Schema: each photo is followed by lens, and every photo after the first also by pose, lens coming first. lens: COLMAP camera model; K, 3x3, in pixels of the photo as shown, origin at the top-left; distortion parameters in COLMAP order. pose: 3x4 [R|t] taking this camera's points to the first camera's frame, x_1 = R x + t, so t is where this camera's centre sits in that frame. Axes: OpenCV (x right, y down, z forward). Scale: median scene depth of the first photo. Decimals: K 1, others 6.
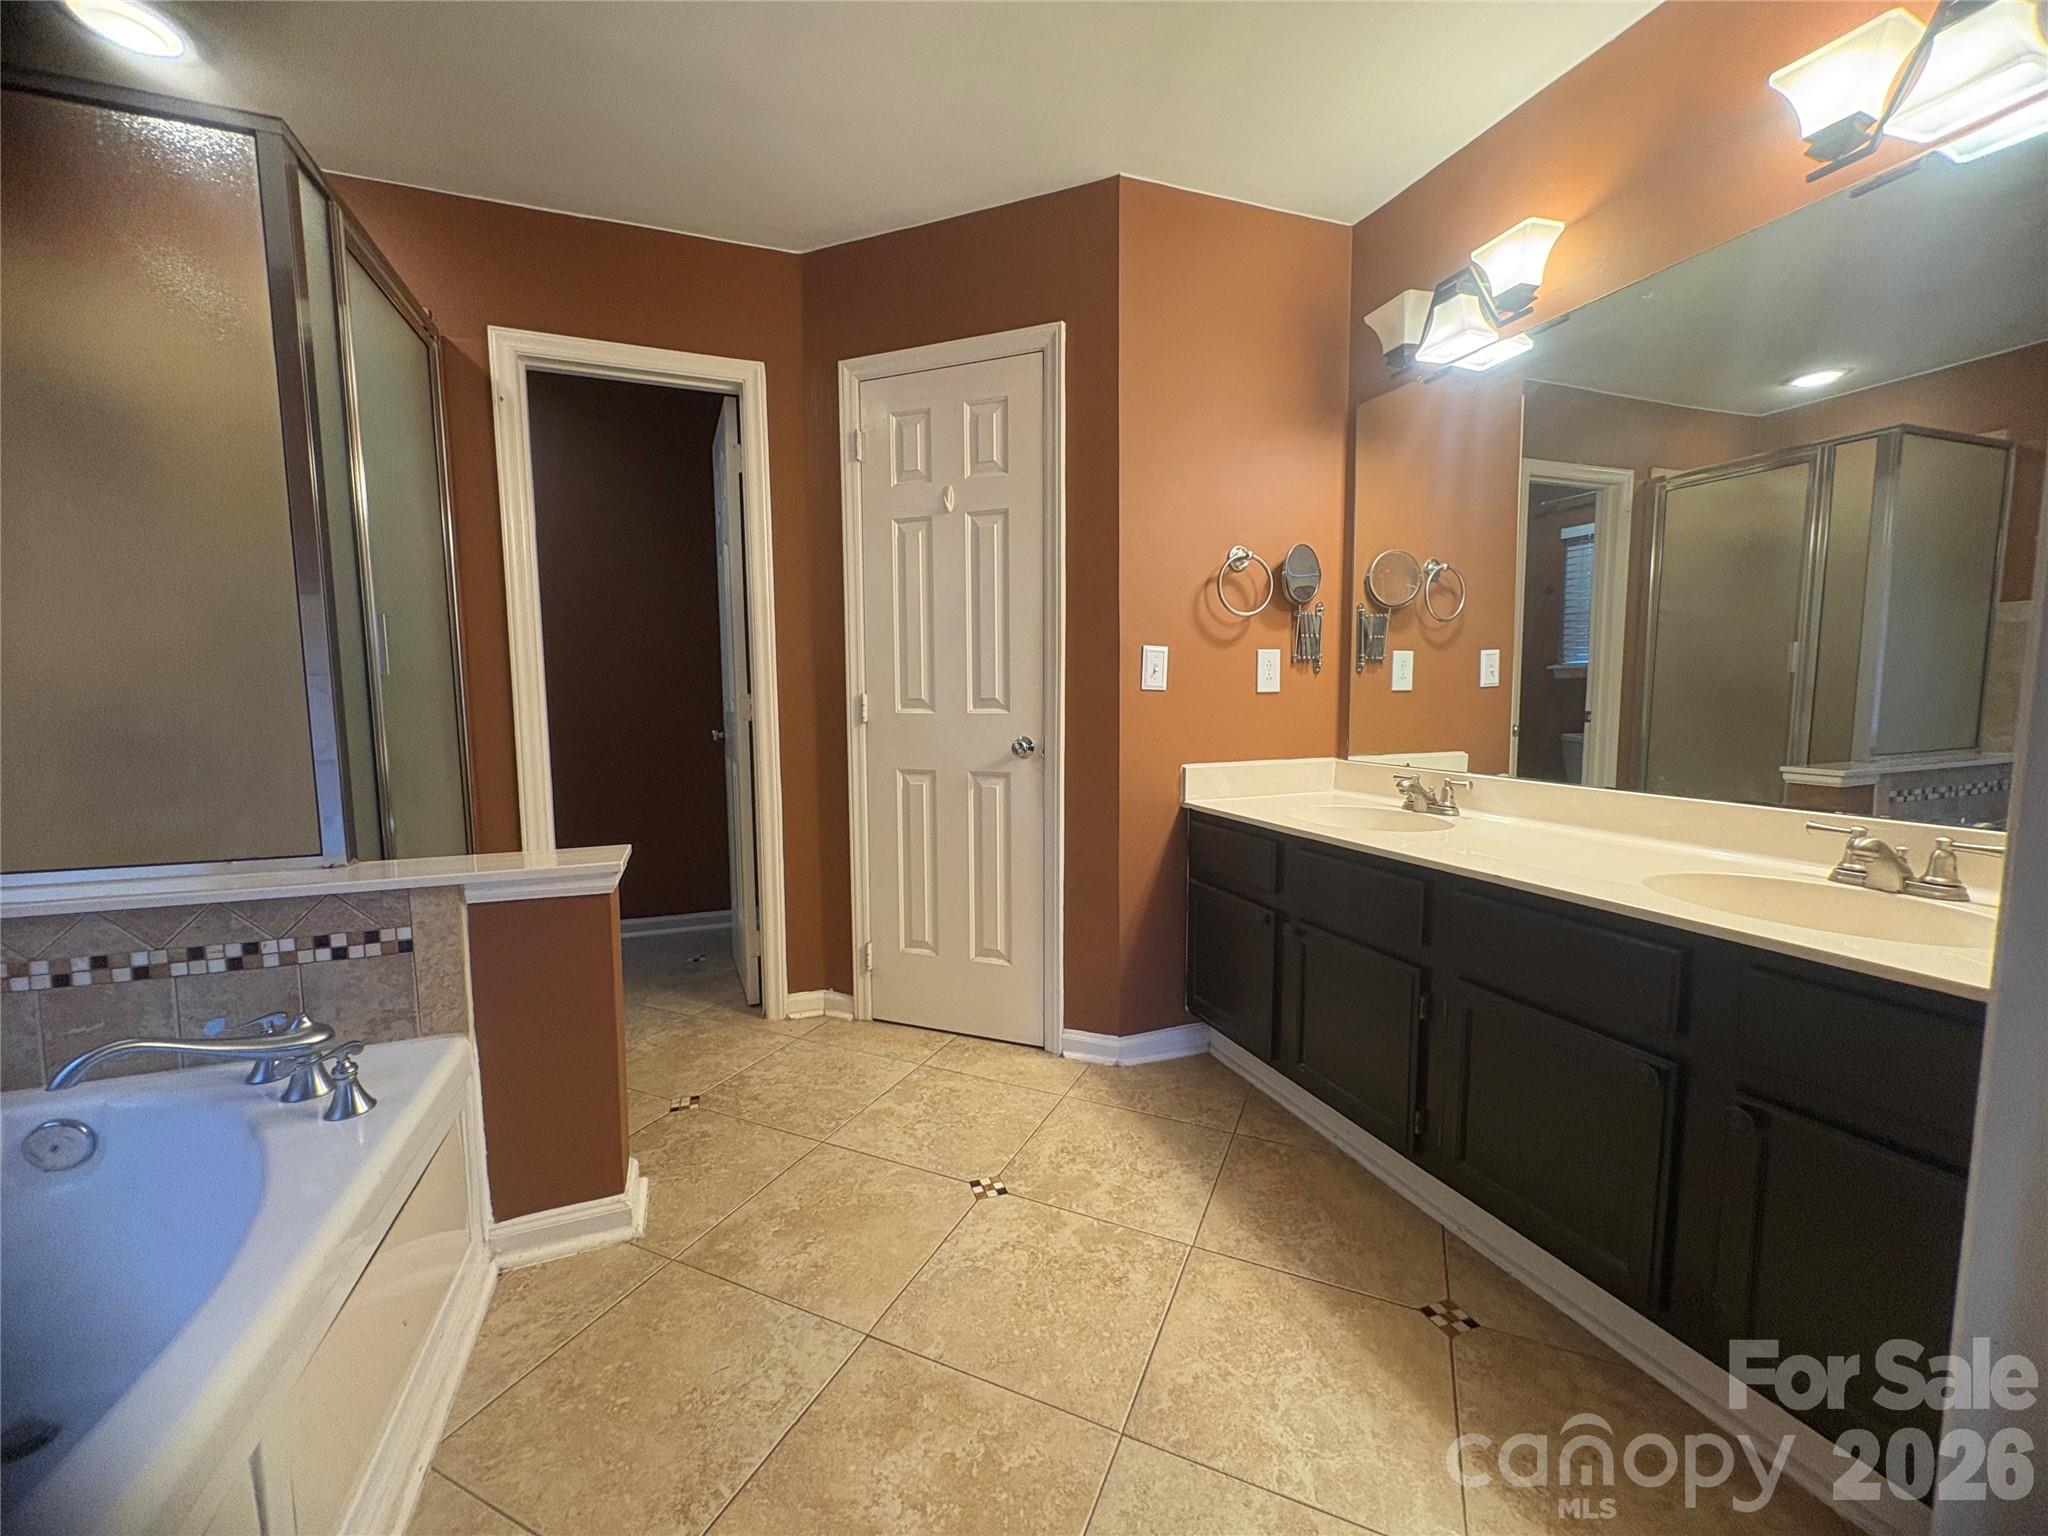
lens RADIAL K [[818.9, 0, 1026.5], [0, 818.9, 769.4], [0, 0, 1]] dist [0.001233, -0.000282]
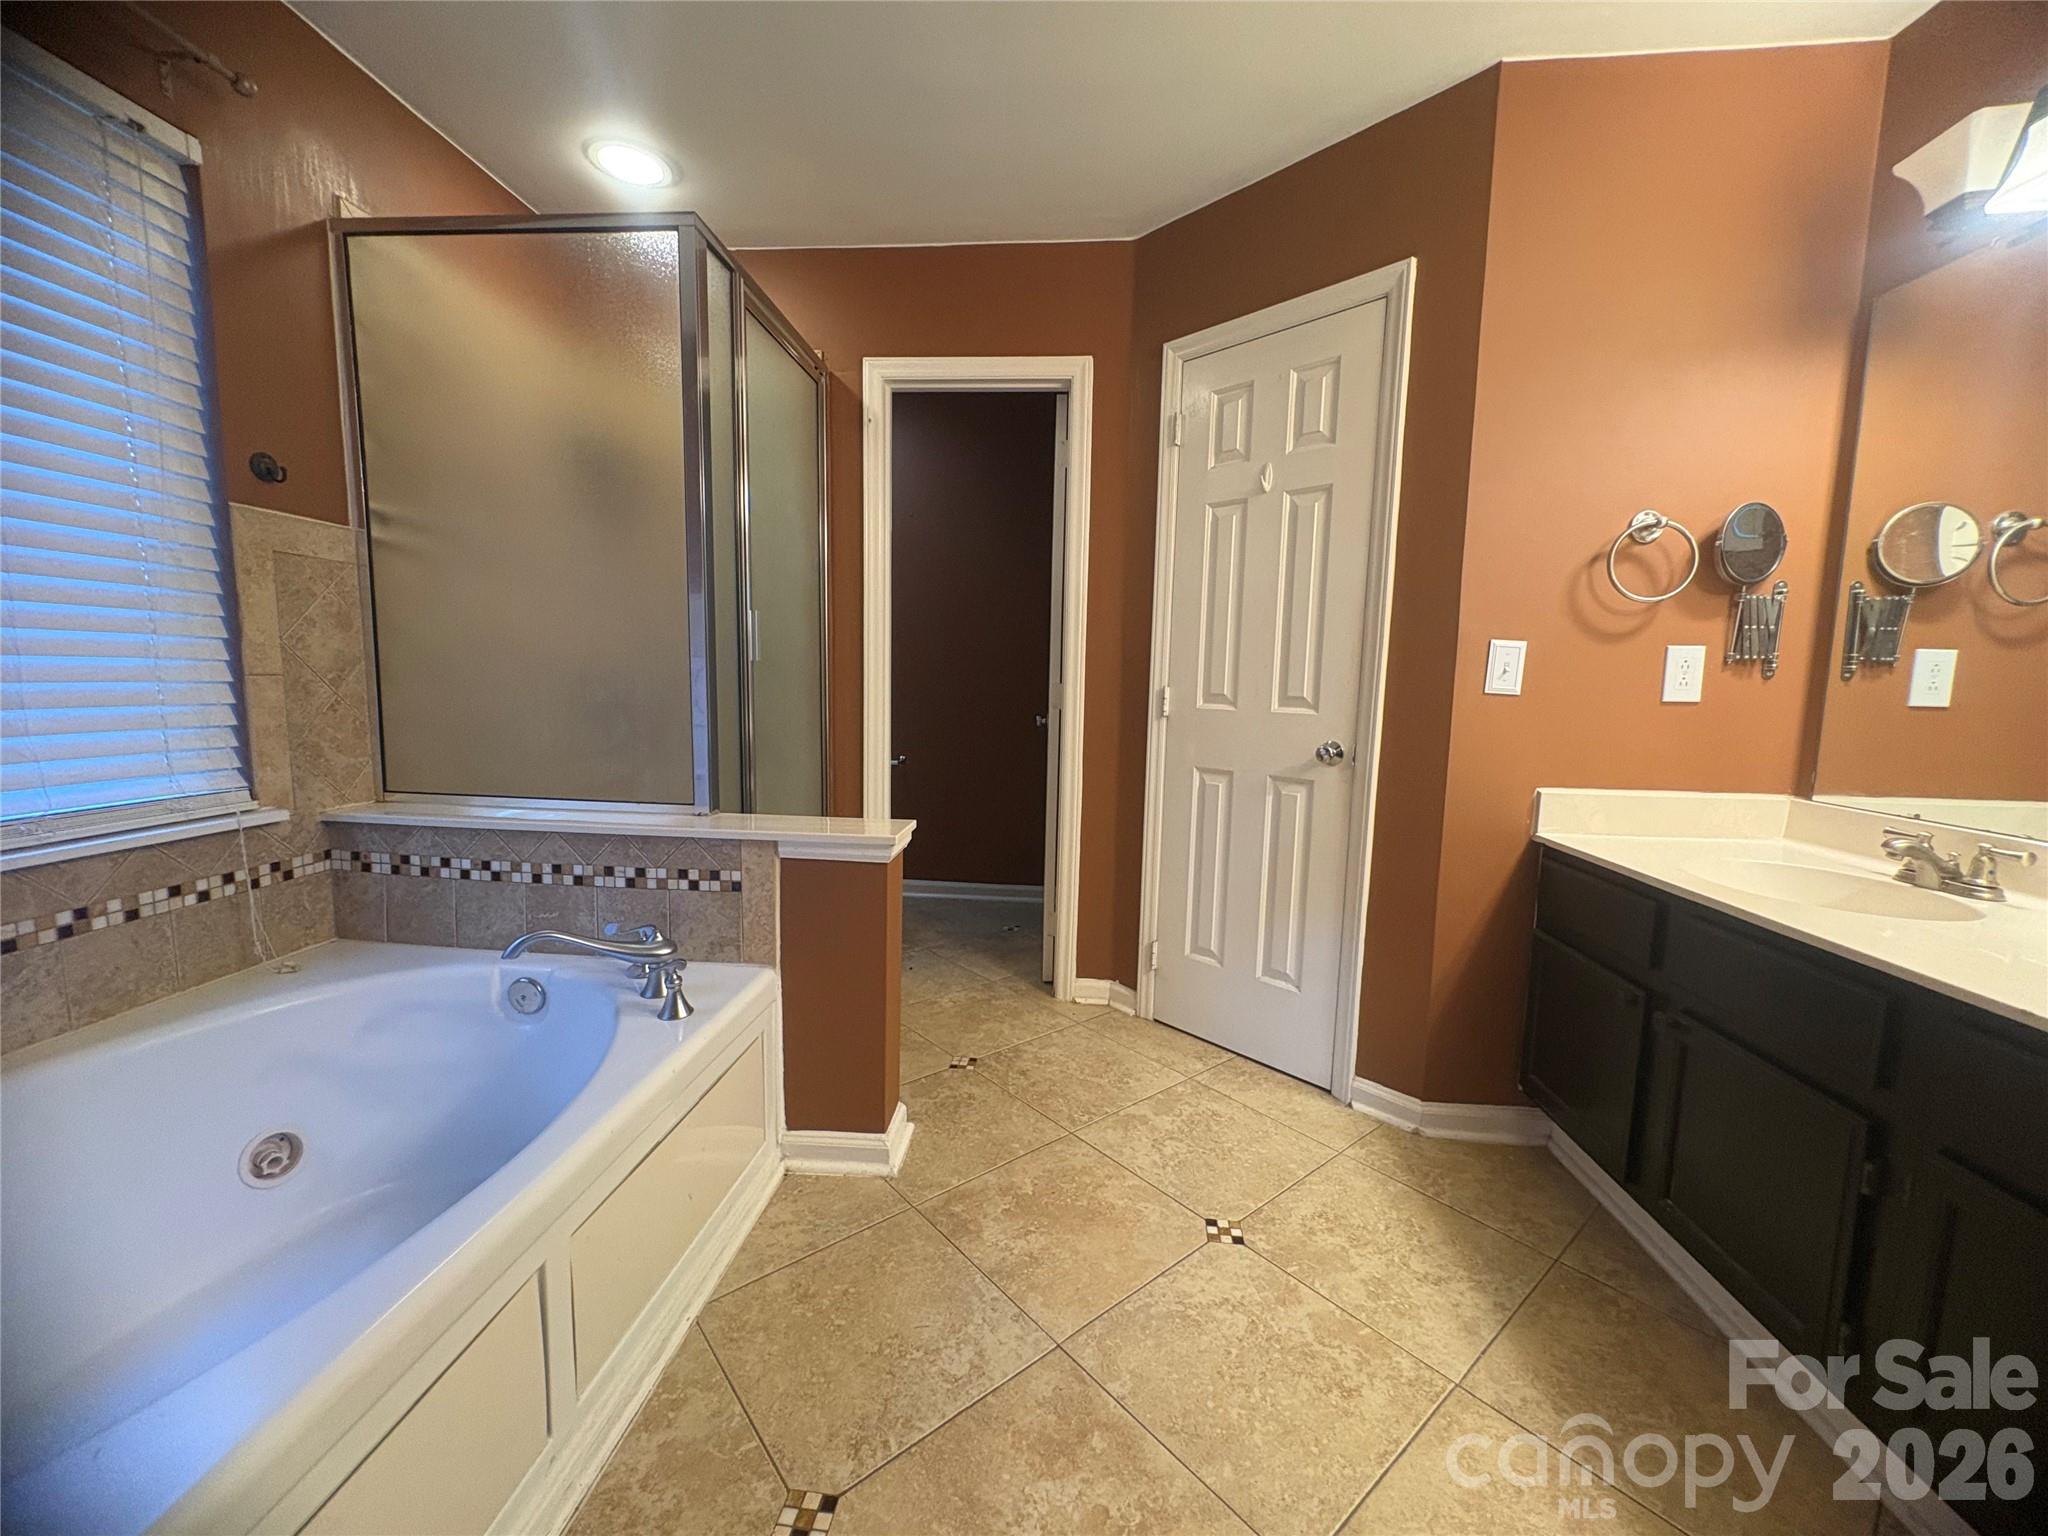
lens RADIAL K [[818.9, 0, 1021.8], [0, 818.9, 769.4], [0, 0, 1]] dist [0.001233, -0.000282]
pose [[0.900703, 0.074962, -0.427919, 0.086407], [-0.068566, 0.997184, 0.030363, -0.015090], [0.428990, 0.001992, 0.903307, 0.060599]]
